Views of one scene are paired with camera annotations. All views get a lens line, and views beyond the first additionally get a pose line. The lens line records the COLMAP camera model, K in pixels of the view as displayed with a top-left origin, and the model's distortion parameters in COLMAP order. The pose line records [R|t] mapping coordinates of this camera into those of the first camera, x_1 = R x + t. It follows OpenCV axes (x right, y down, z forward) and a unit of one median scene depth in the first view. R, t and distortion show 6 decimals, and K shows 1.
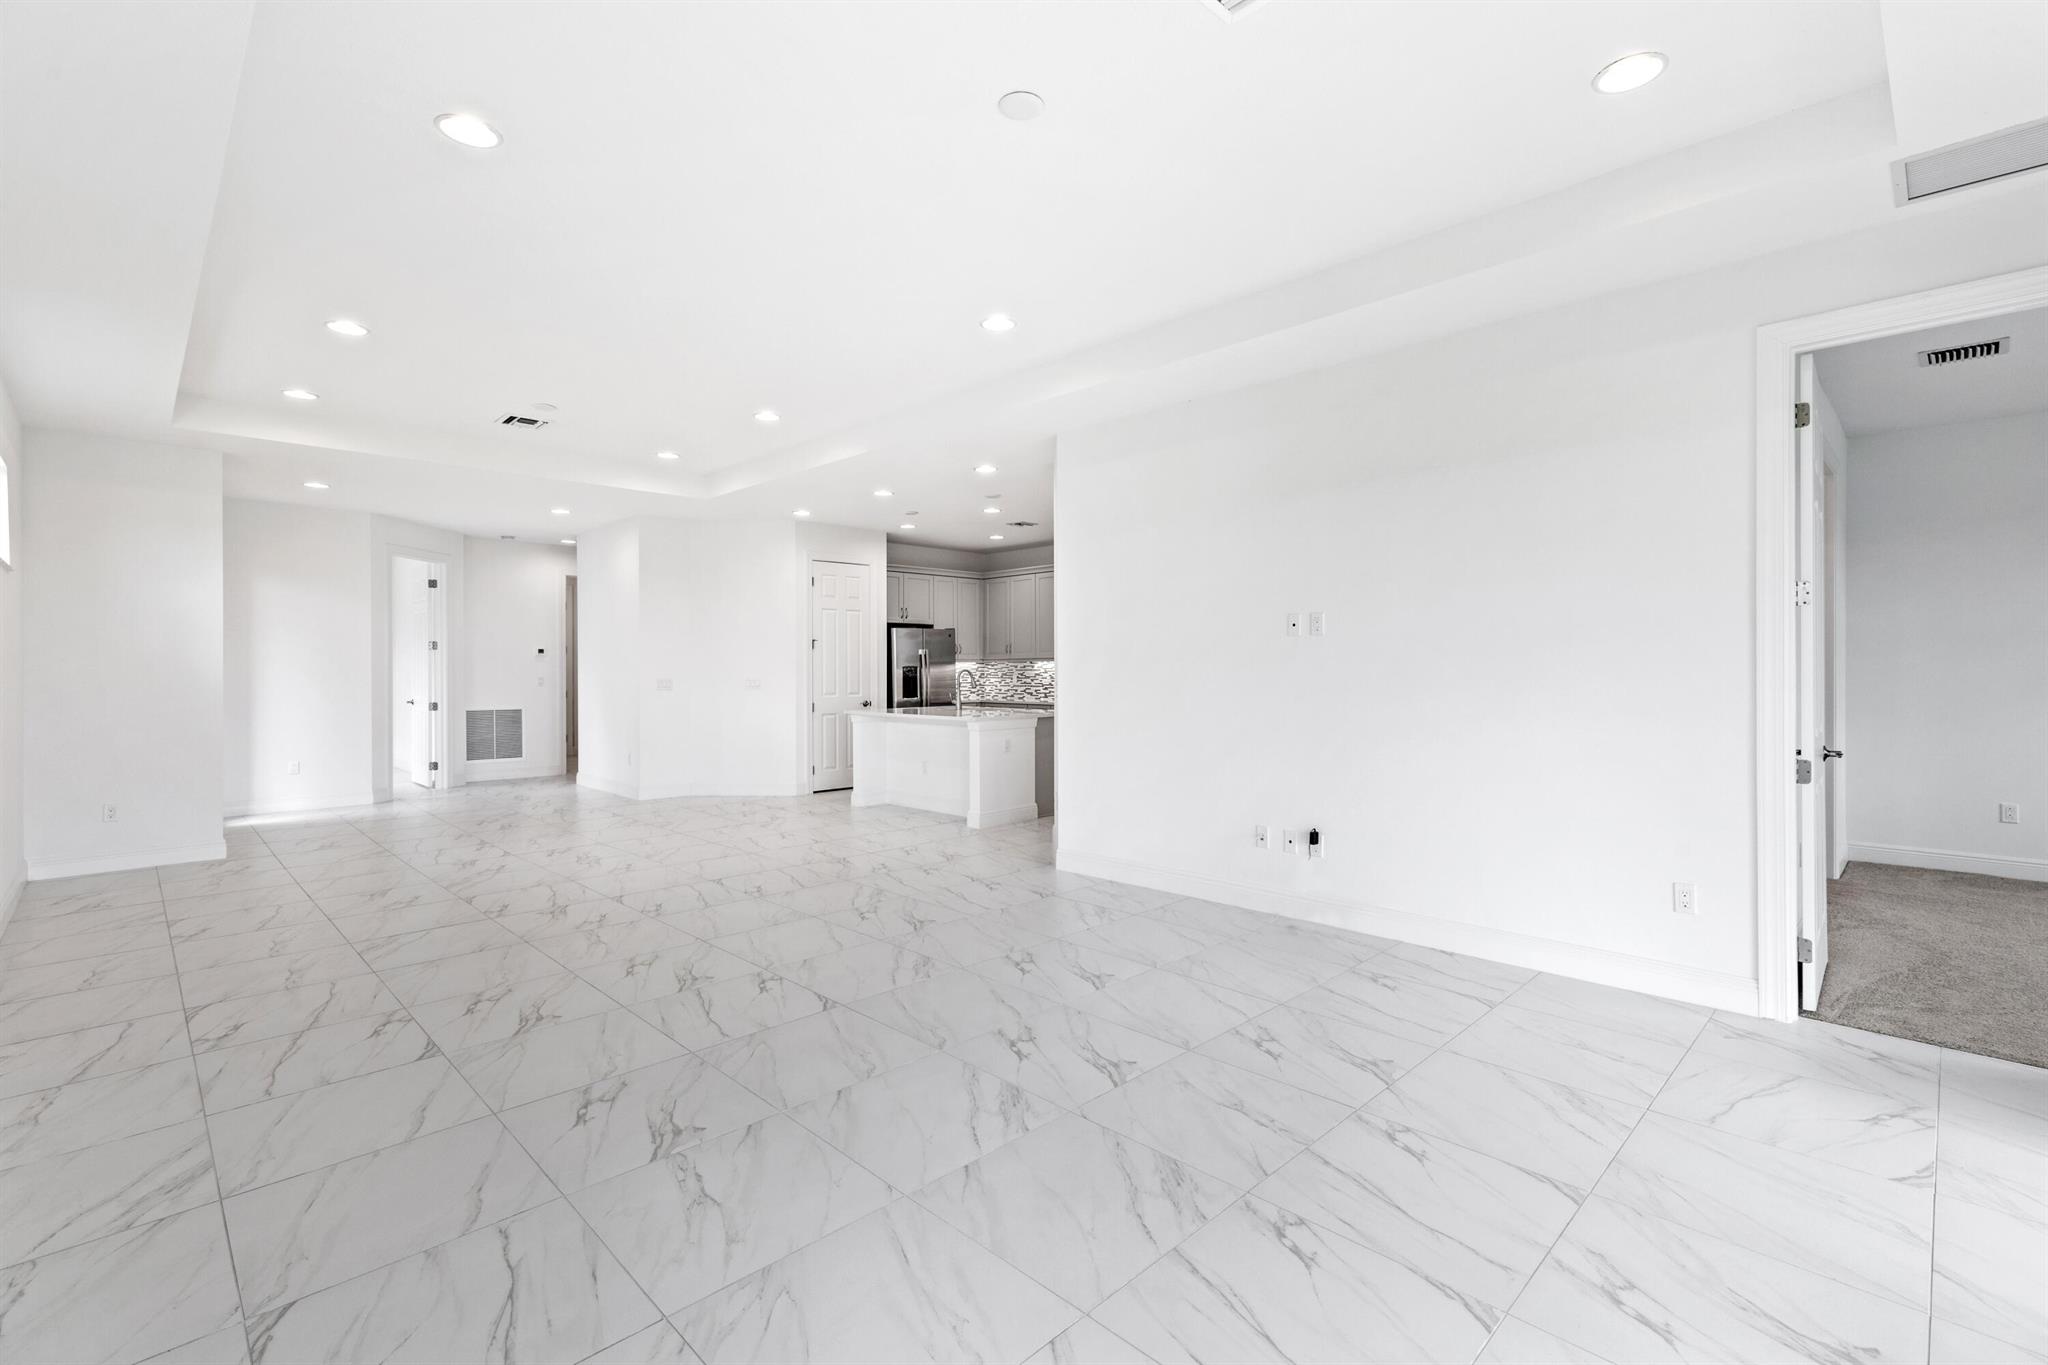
lens RADIAL K [[910.2, 0, 1024.0], [0, 910.2, 682.5], [0, 0, 1]] dist [0.000809, -0.000011]
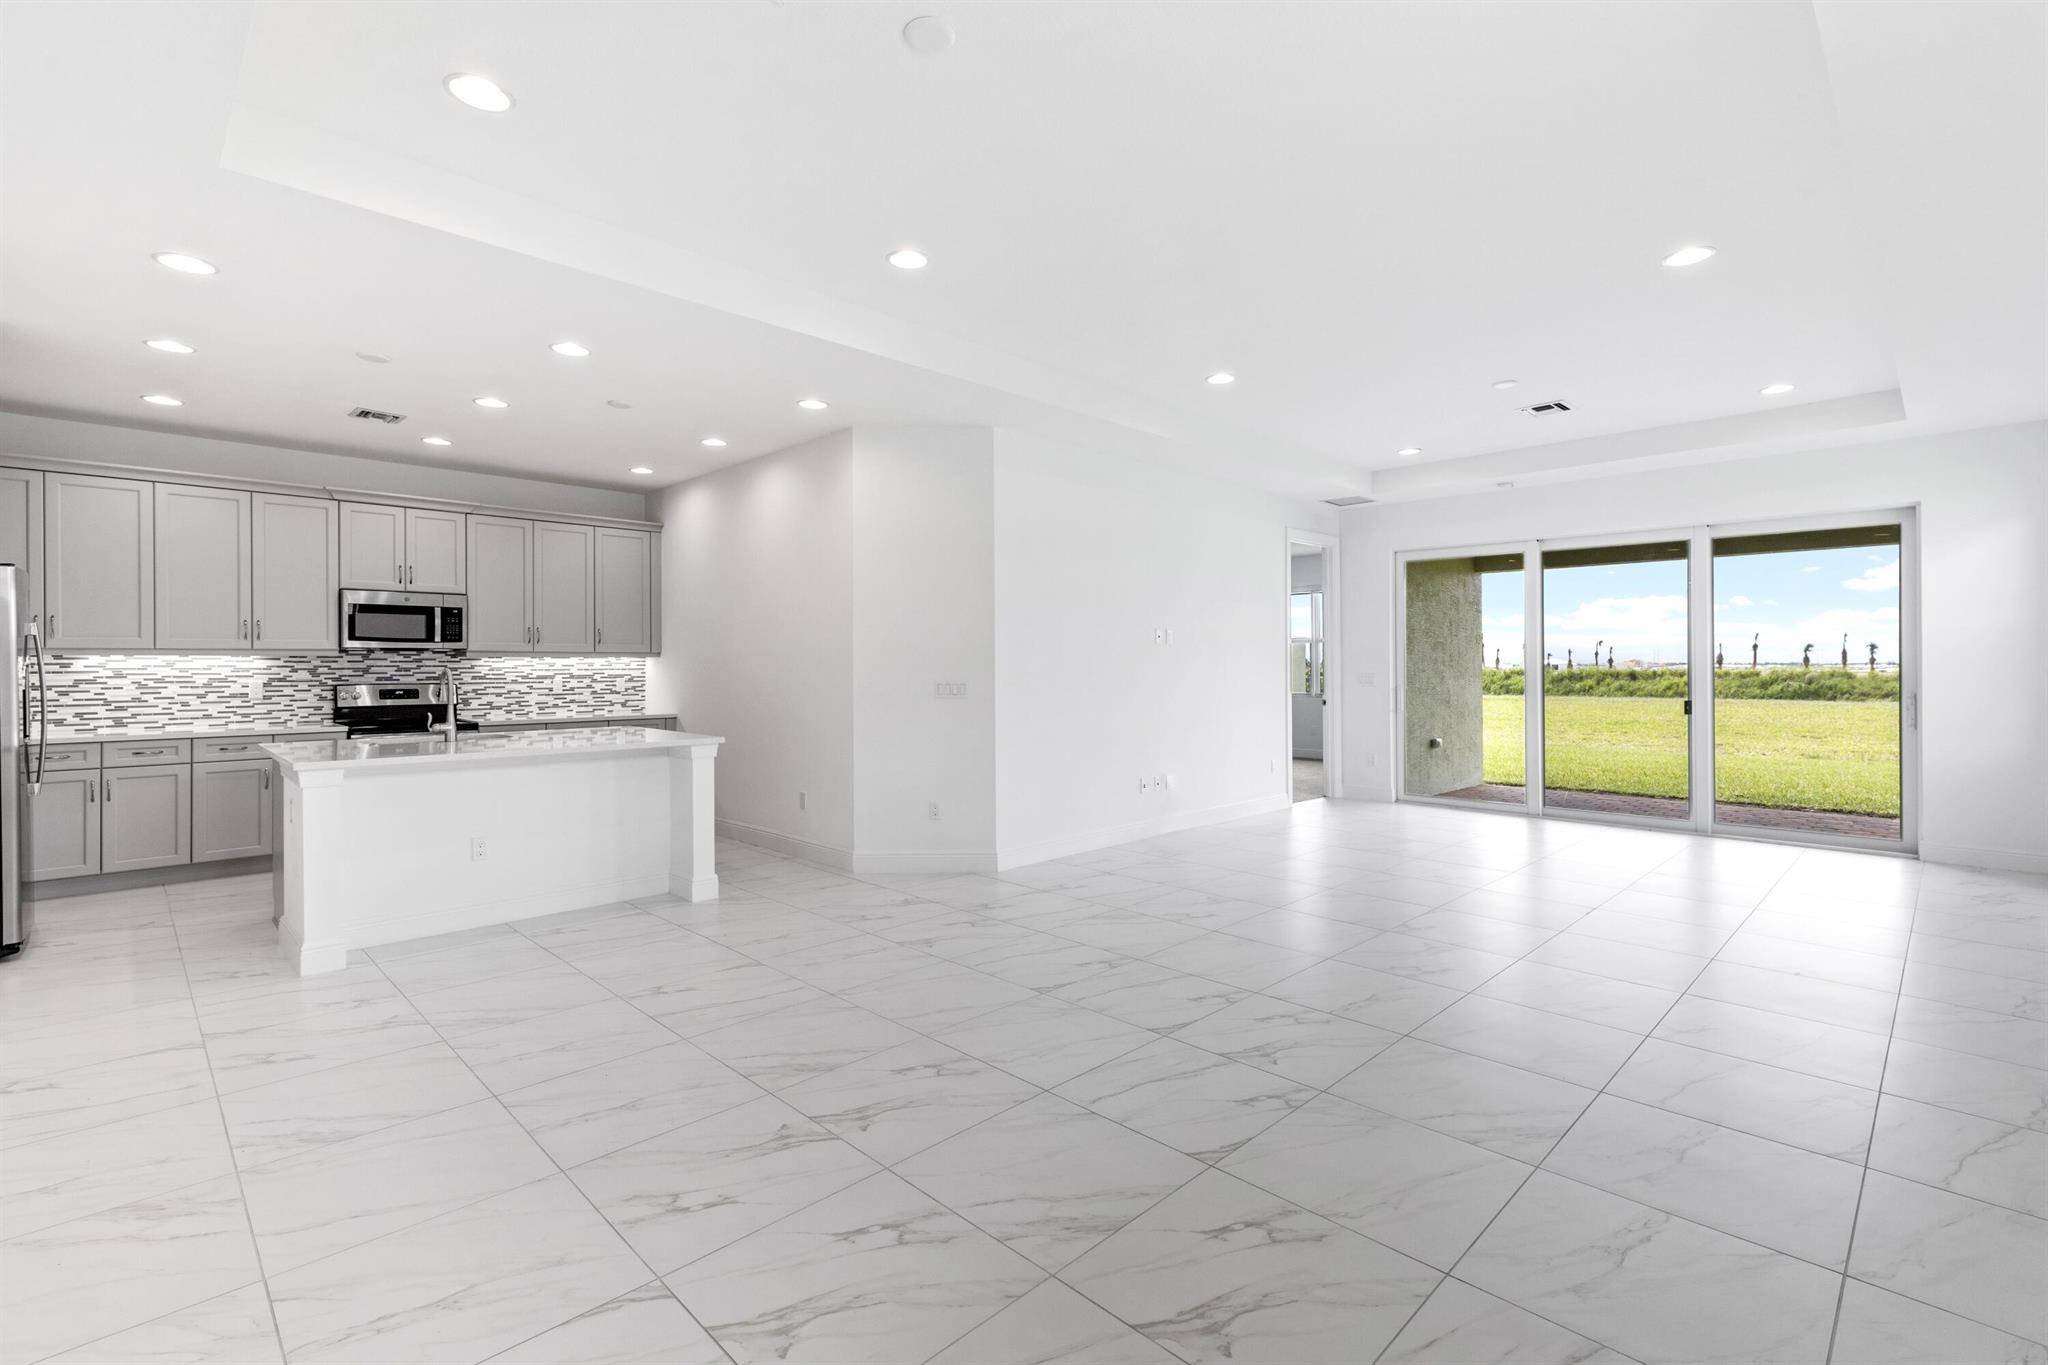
lens RADIAL K [[923.6, 0, 1028.1], [0, 923.6, 667.7], [0, 0, 1]] dist [0.003169, 0.000186]
pose [[-0.002568, 0.006978, 0.999972, -0.640282], [0.019284, 0.999790, -0.006927, -0.003894], [-0.999811, 0.019266, -0.002703, 0.642606]]
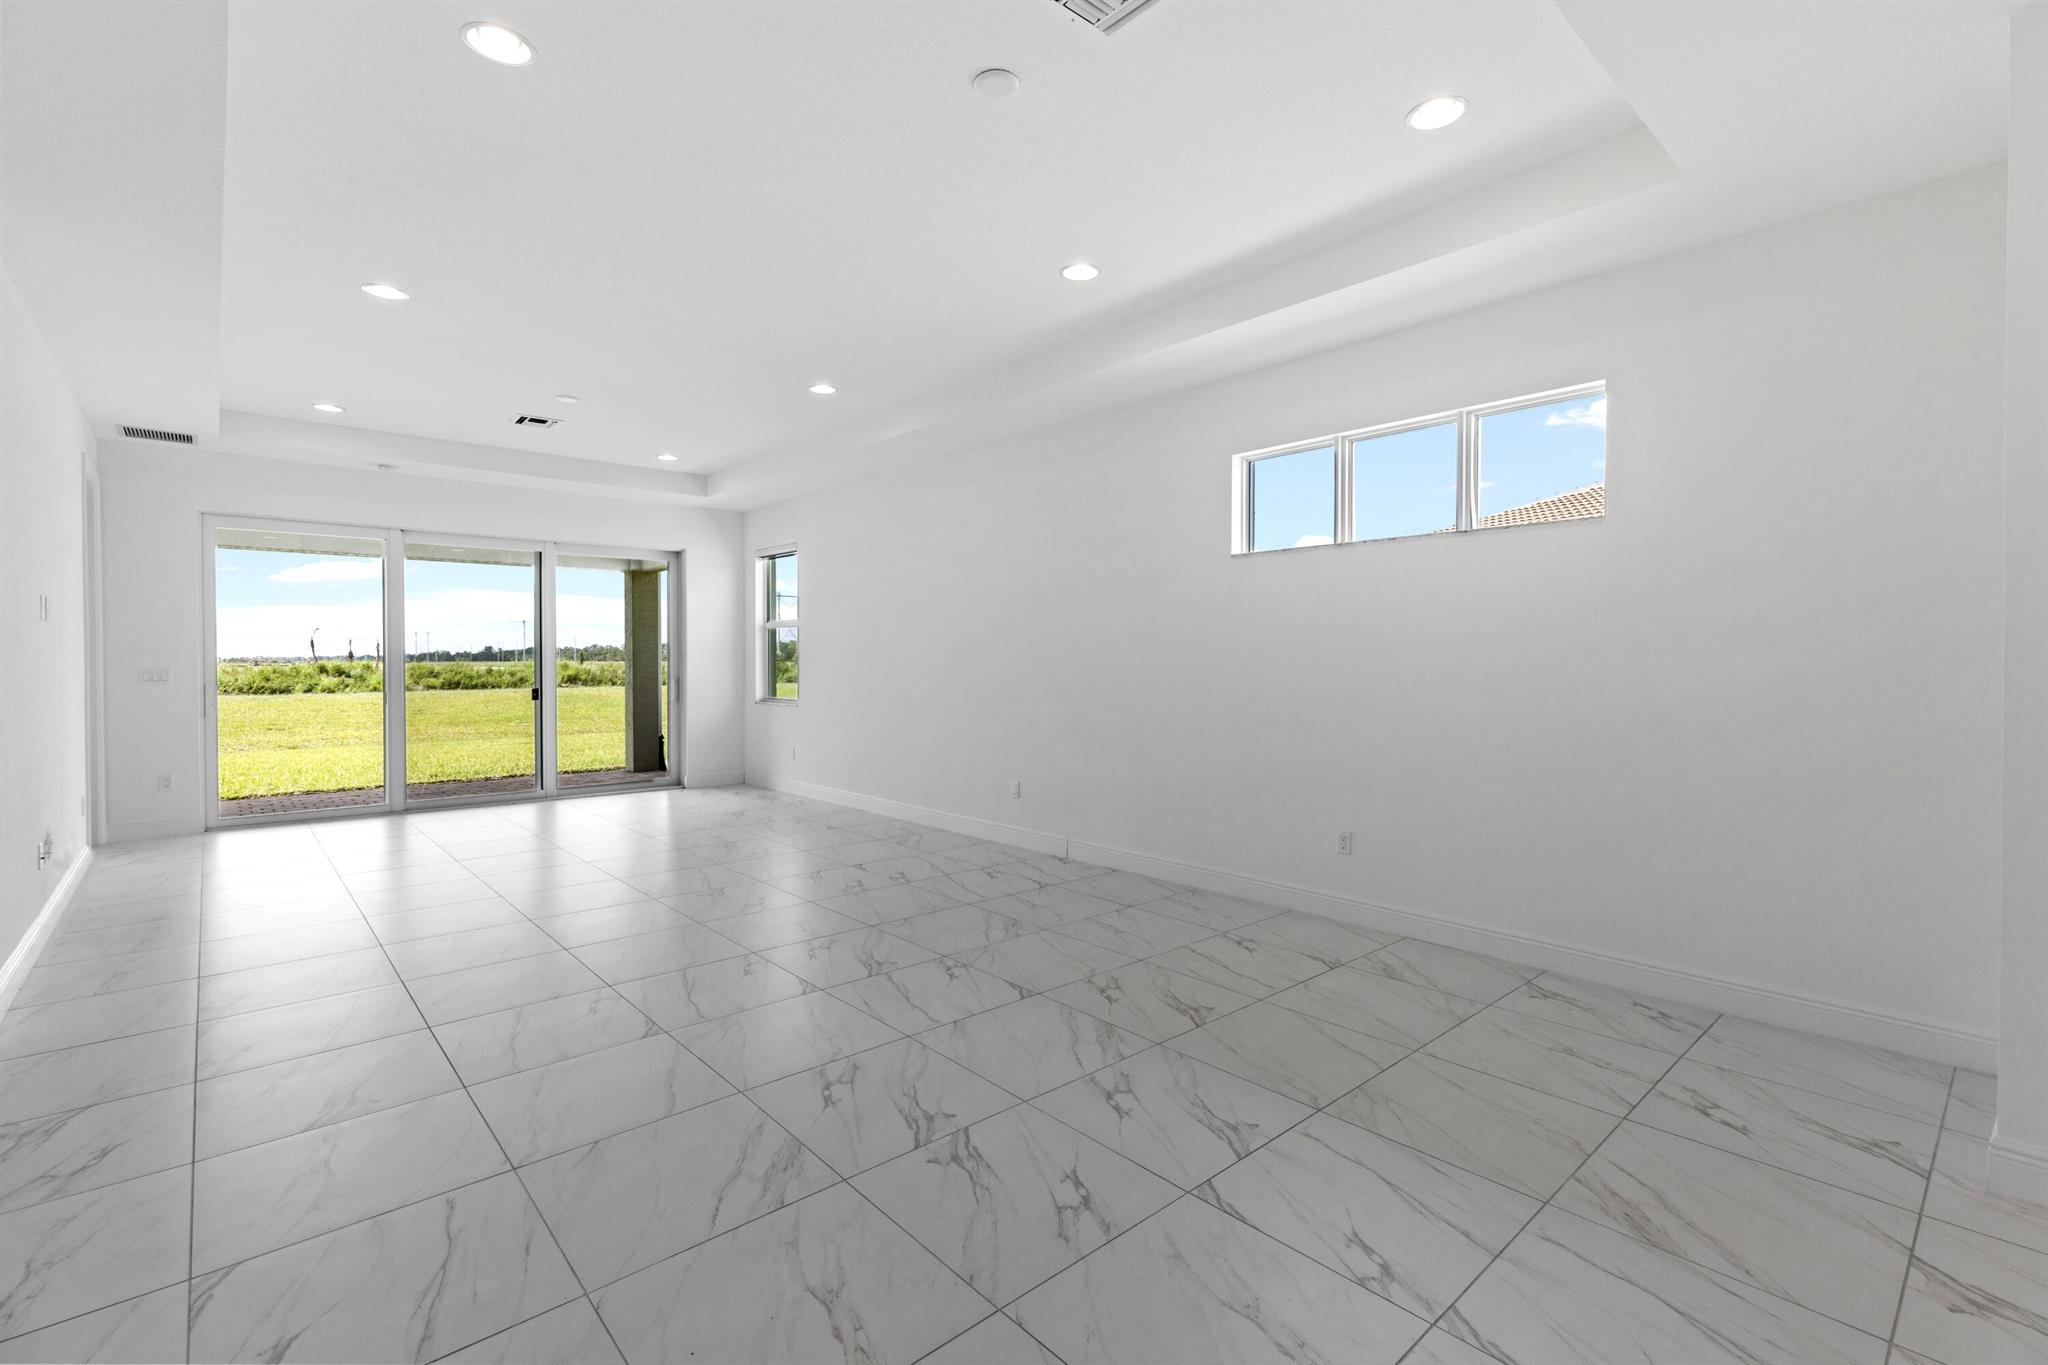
lens RADIAL K [[923.6, 0, 1028.1], [0, 923.6, 667.7], [0, 0, 1]] dist [0.003169, 0.000186]
pose [[-0.999004, 0.008212, 0.043868, 0.769375], [0.009276, 0.999666, 0.024106, -0.032900], [-0.043656, 0.024489, -0.998746, 2.522632]]
